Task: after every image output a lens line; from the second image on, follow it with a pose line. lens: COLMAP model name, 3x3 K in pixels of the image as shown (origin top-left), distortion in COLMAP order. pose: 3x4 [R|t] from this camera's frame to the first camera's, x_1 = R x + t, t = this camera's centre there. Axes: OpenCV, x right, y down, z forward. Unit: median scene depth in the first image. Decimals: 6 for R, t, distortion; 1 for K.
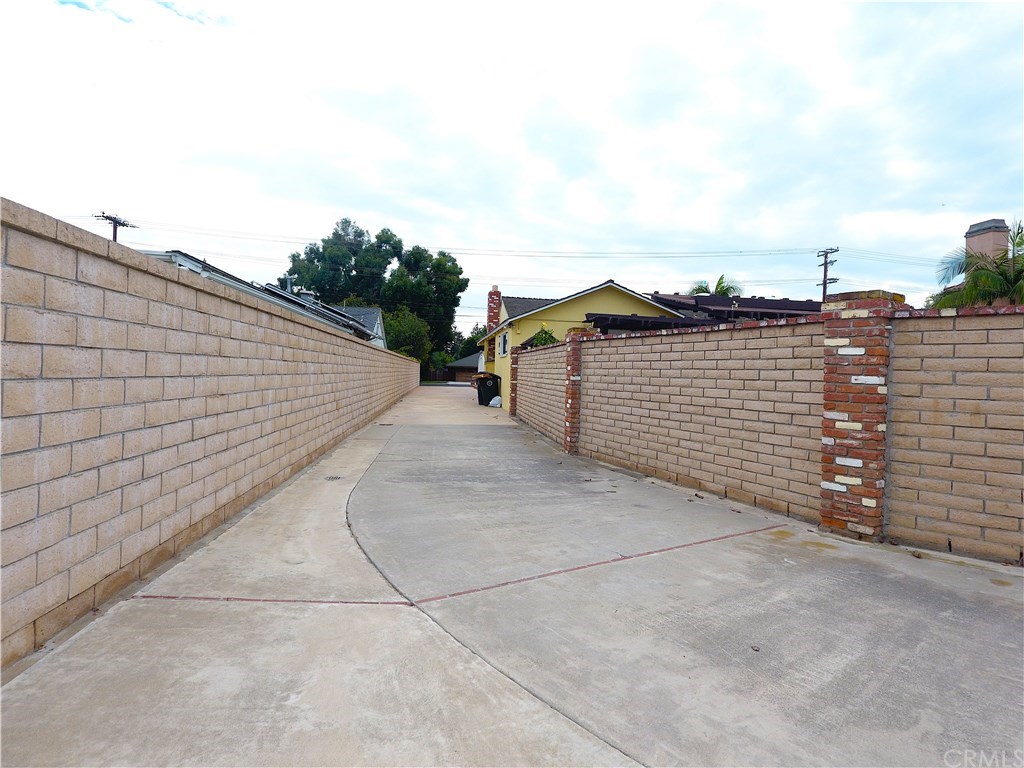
lens RADIAL K [[596.1, 0, 502.9], [0, 596.1, 377.3], [0, 0, 1]] dist [-0.003420, -0.001274]
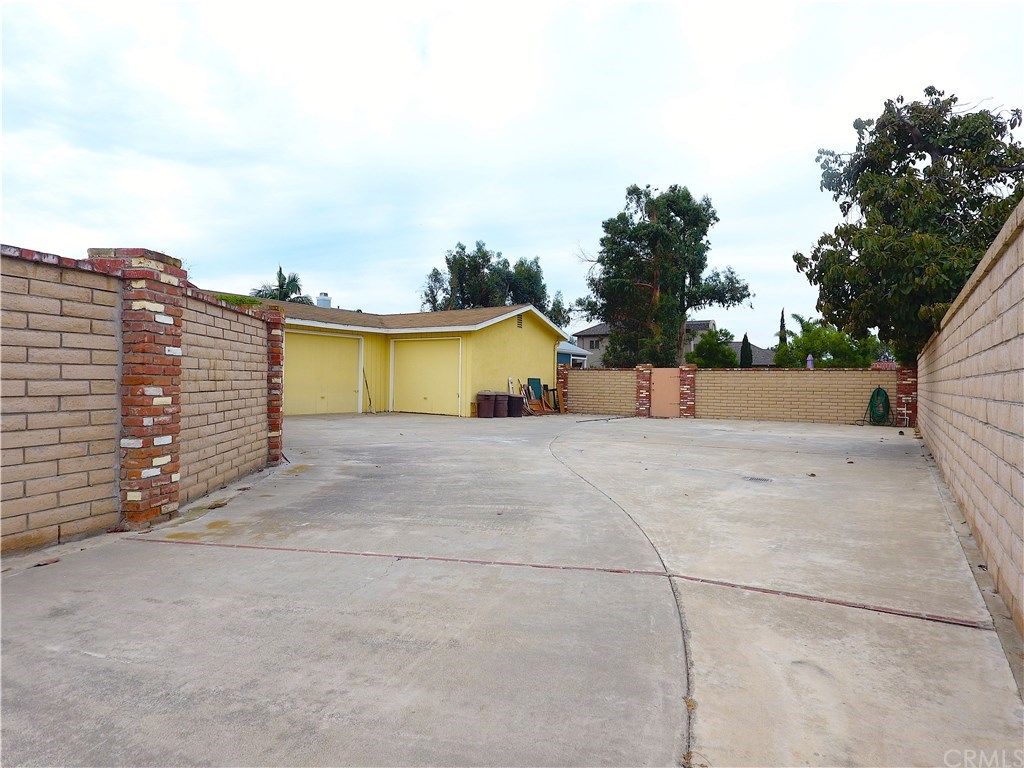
lens RADIAL K [[596.1, 0, 502.9], [0, 596.1, 377.3], [0, 0, 1]] dist [-0.003420, -0.001274]
pose [[-0.772739, -0.034754, 0.633771, -0.399410], [-0.032222, 0.999360, 0.015515, 0.014074], [-0.633905, -0.008433, -0.773365, 1.375619]]
